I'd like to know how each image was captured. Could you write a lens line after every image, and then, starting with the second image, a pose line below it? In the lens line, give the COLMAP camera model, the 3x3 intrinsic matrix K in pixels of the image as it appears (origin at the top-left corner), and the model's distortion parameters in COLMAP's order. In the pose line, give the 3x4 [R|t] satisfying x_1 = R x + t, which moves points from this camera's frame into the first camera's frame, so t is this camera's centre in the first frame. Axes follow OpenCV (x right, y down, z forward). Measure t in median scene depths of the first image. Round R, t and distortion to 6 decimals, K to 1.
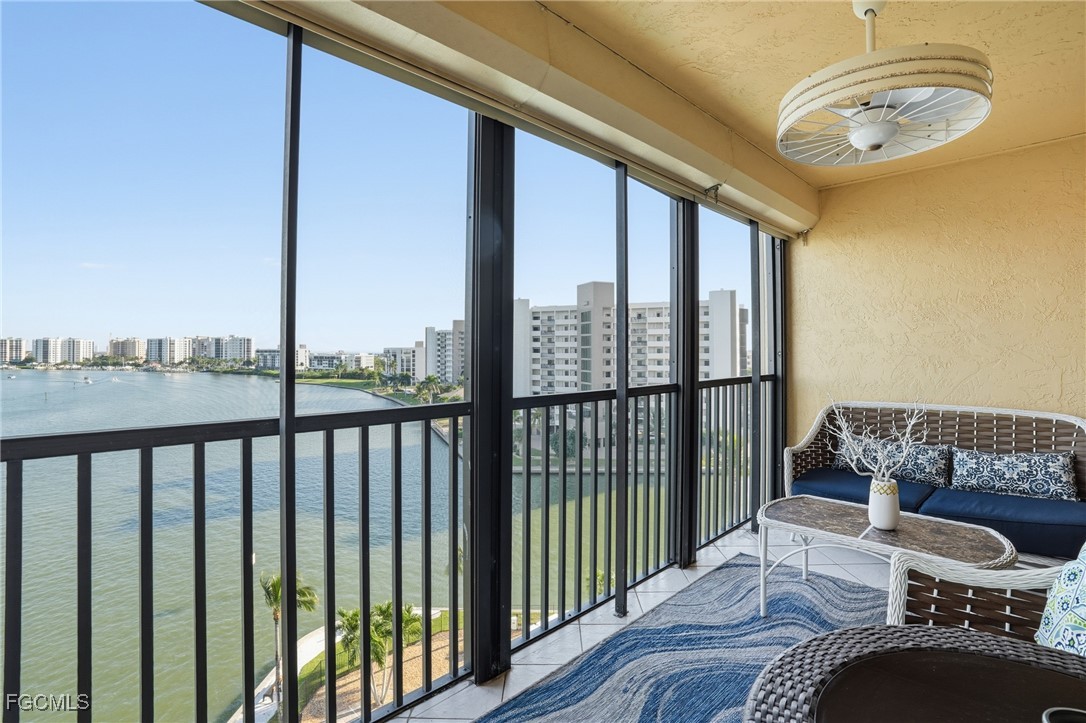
lens RADIAL K [[509.5, 0, 551.0], [0, 509.5, 354.6], [0, 0, 1]] dist [-0.053223, 0.016880]
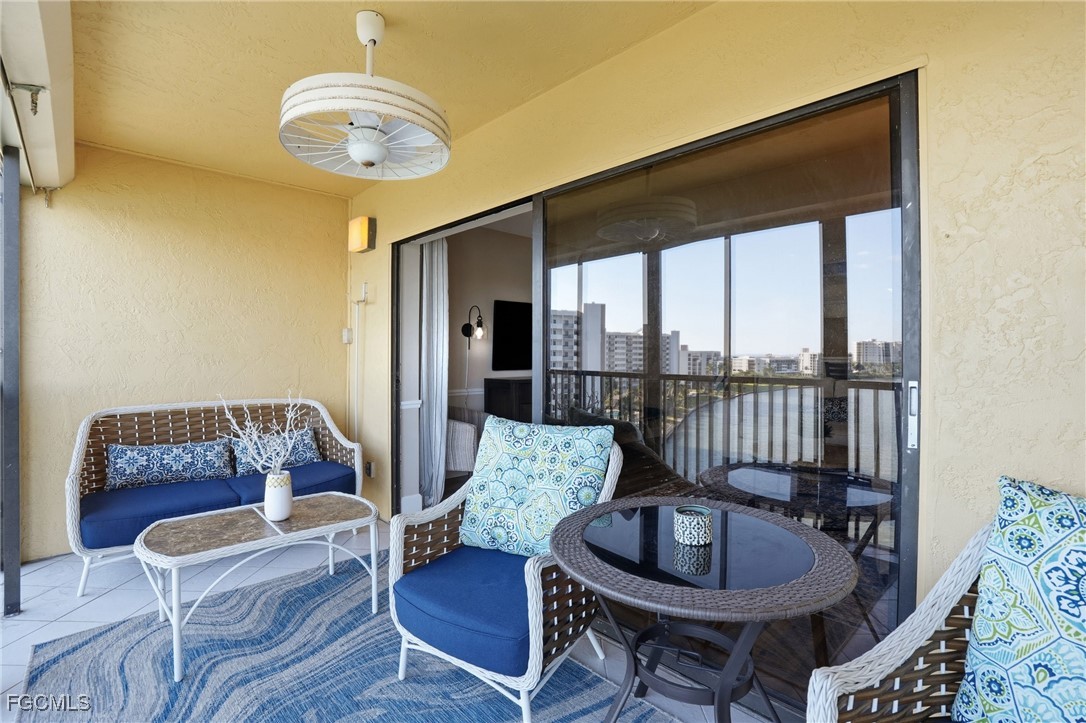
lens RADIAL K [[509.5, 0, 522.7], [0, 509.5, 364.1], [0, 0, 1]] dist [-0.053223, 0.016880]
pose [[0.045625, -0.018018, 0.998796, -0.328636], [0.001582, 0.999837, 0.017964, 0.007642], [-0.998957, 0.000760, 0.045647, 0.425833]]
